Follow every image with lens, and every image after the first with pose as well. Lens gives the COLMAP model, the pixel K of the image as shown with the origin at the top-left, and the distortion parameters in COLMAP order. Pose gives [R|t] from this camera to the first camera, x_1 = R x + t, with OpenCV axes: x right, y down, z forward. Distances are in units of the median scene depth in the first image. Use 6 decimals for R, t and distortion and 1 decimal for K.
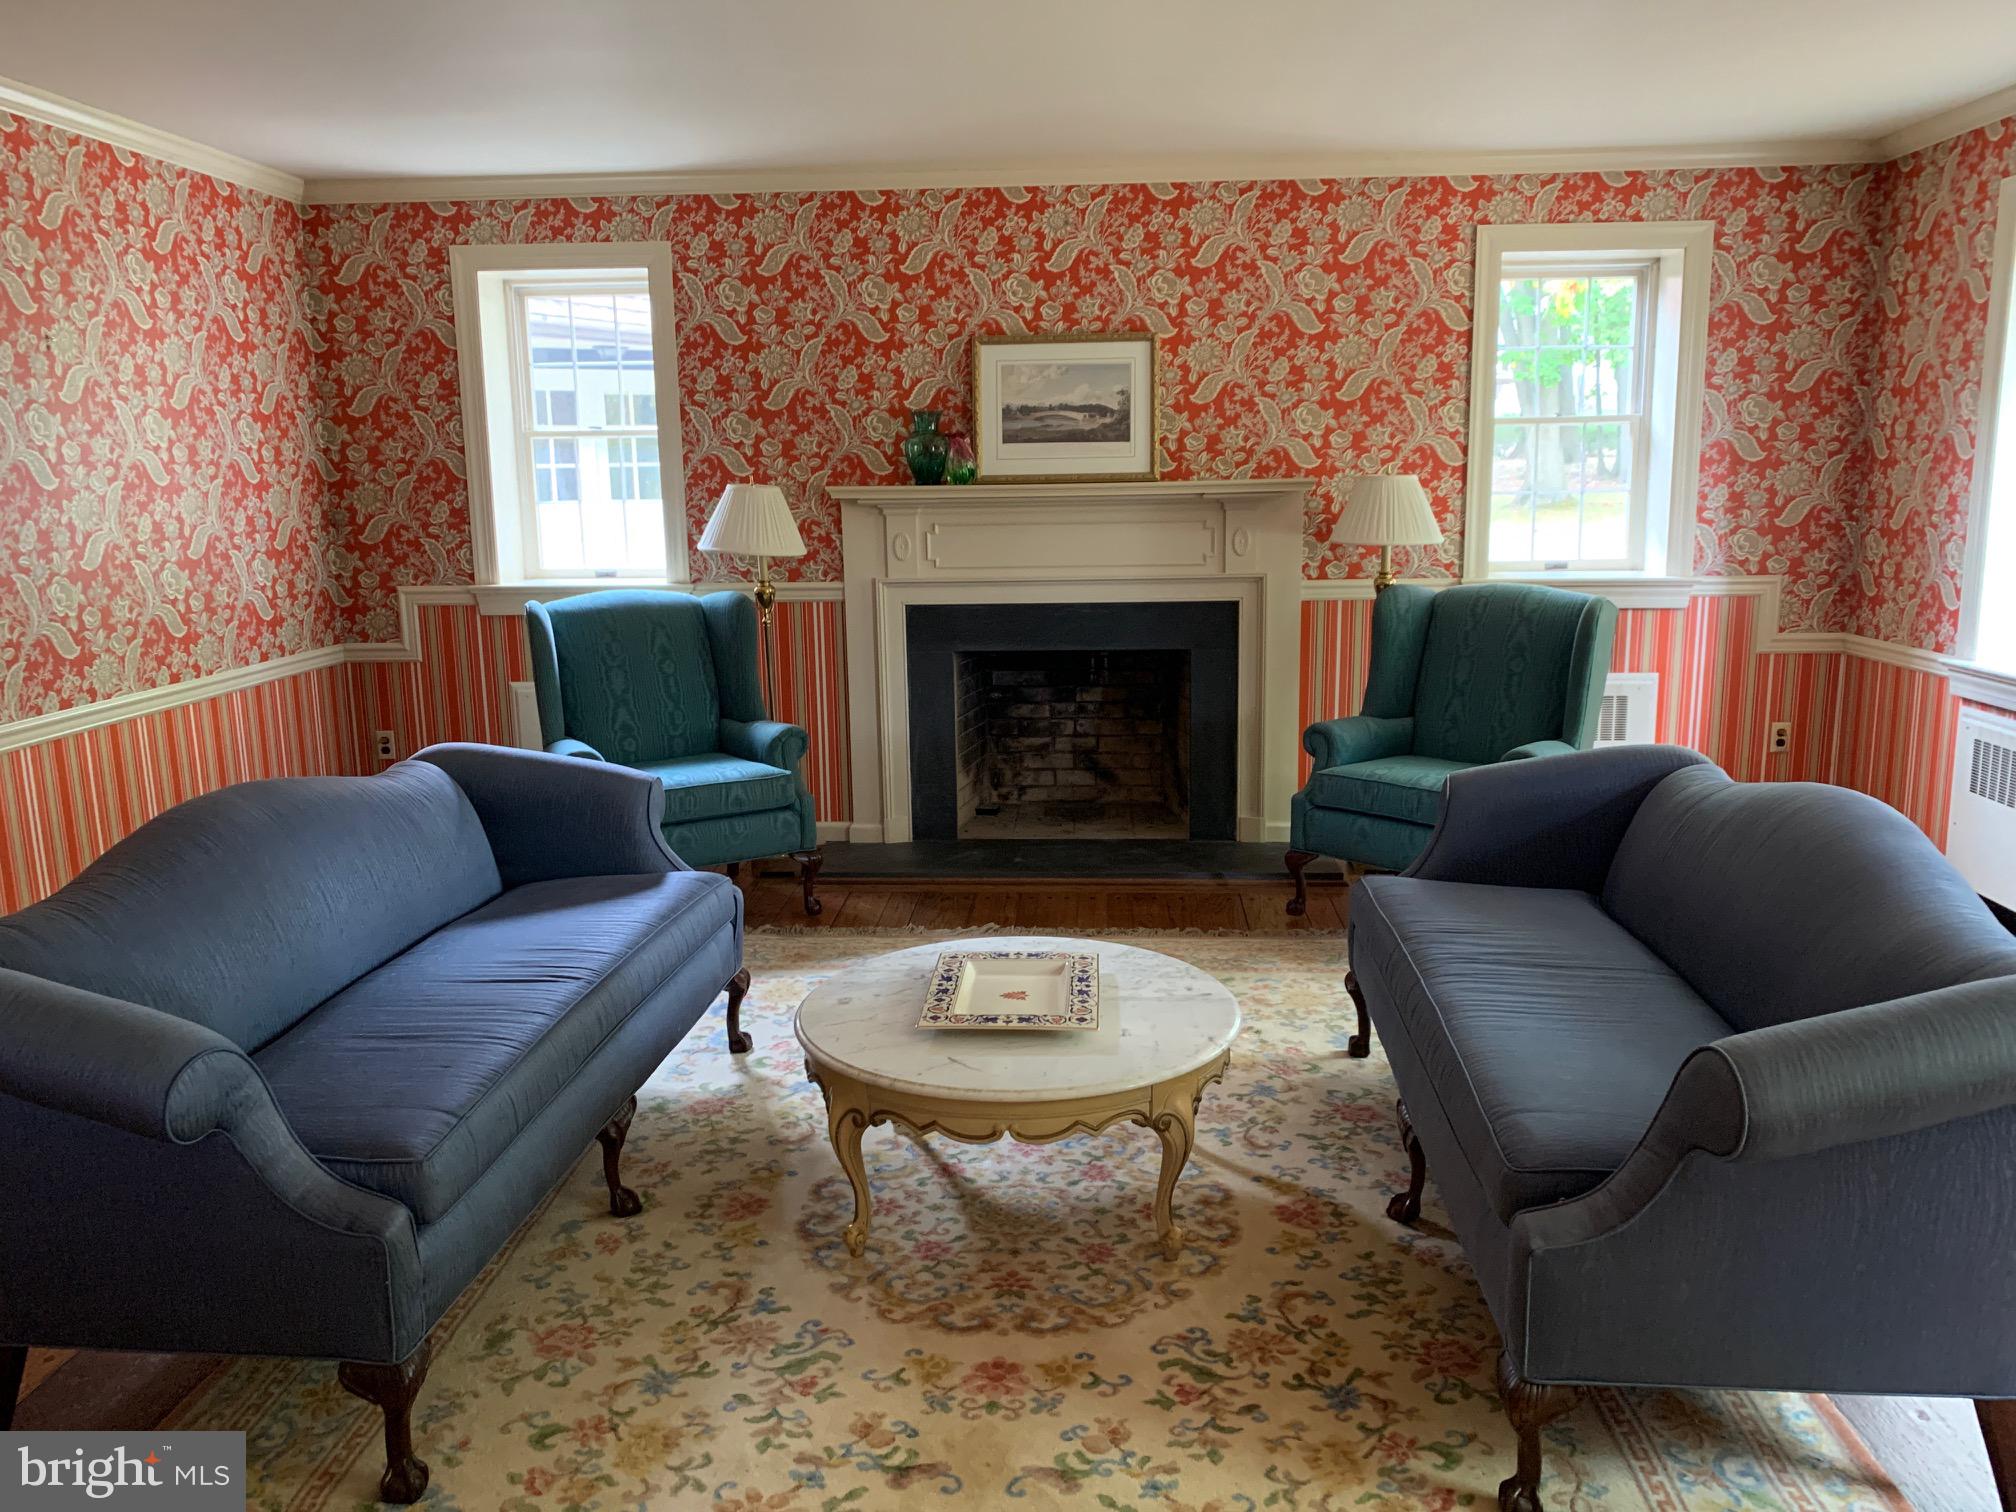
lens RADIAL K [[1562.4, 0, 1001.4], [0, 1562.4, 751.4], [0, 0, 1]] dist [0.015085, -0.010255]
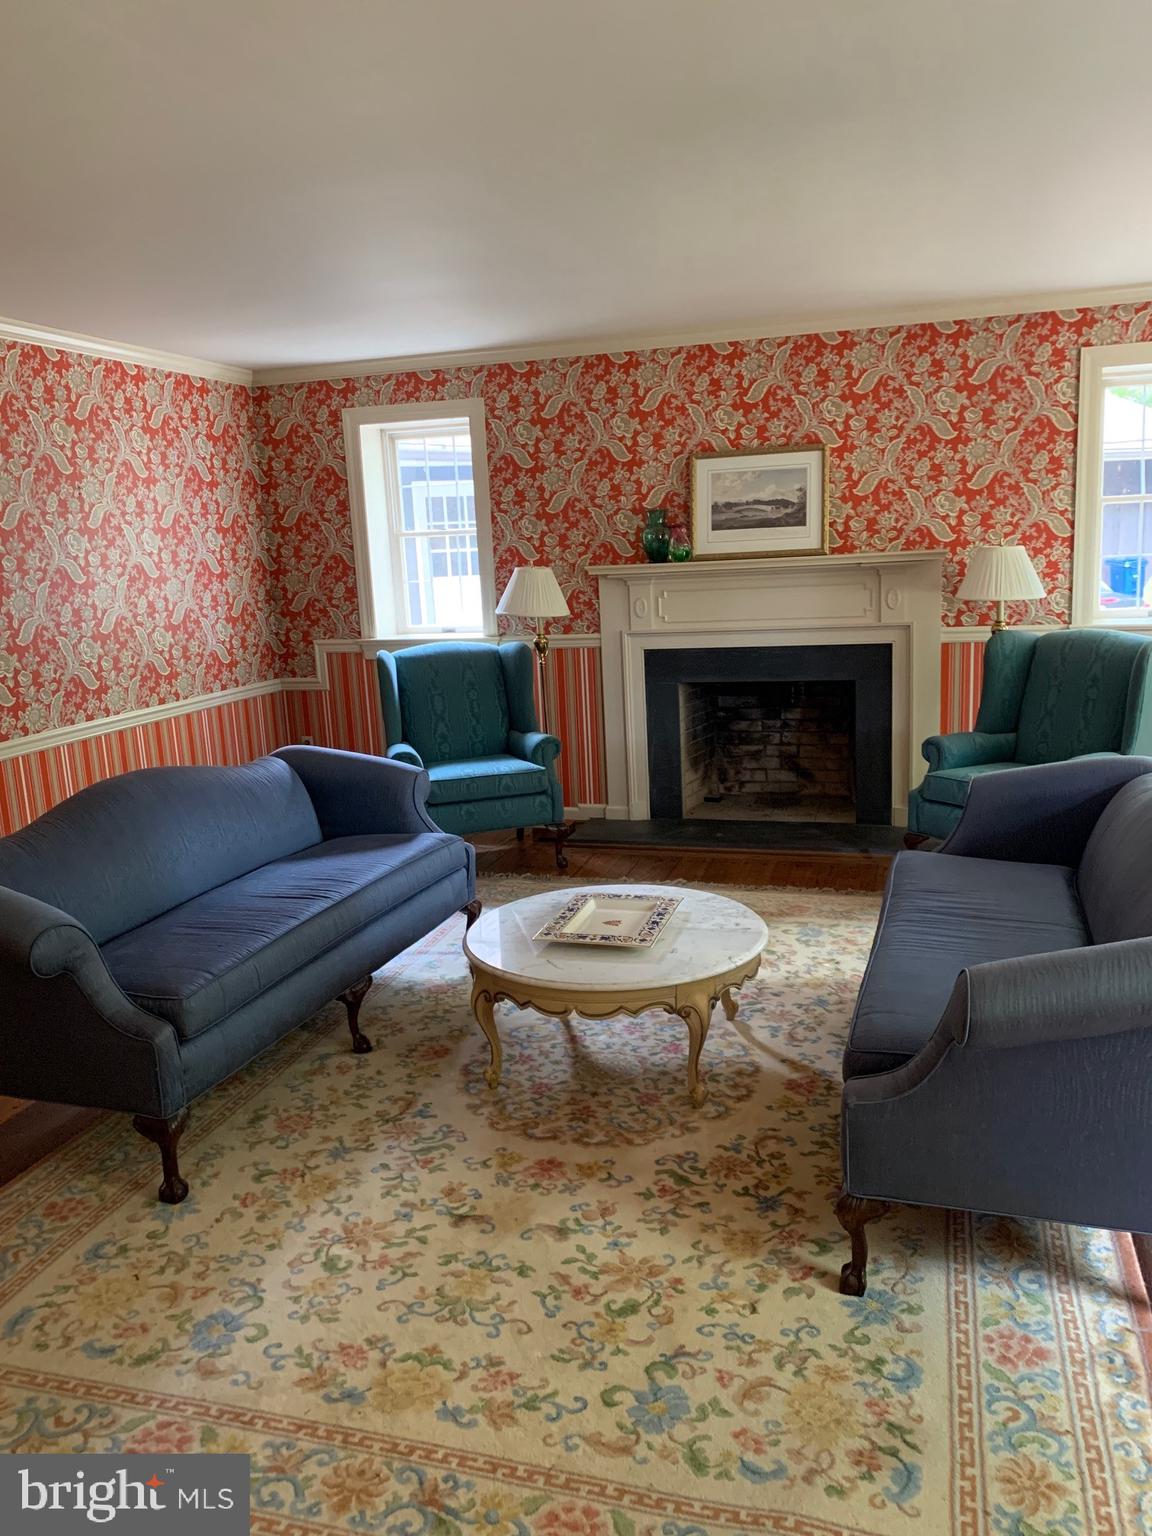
lens RADIAL K [[1190.4, 0, 567.4], [0, 1190.4, 771.6], [0, 0, 1]] dist [0.015085, -0.010255]
pose [[0.970897, 0.015868, -0.238972, 0.139146], [-0.012402, 0.999795, 0.016001, -0.000852], [0.239177, -0.012572, 0.970895, -0.051305]]
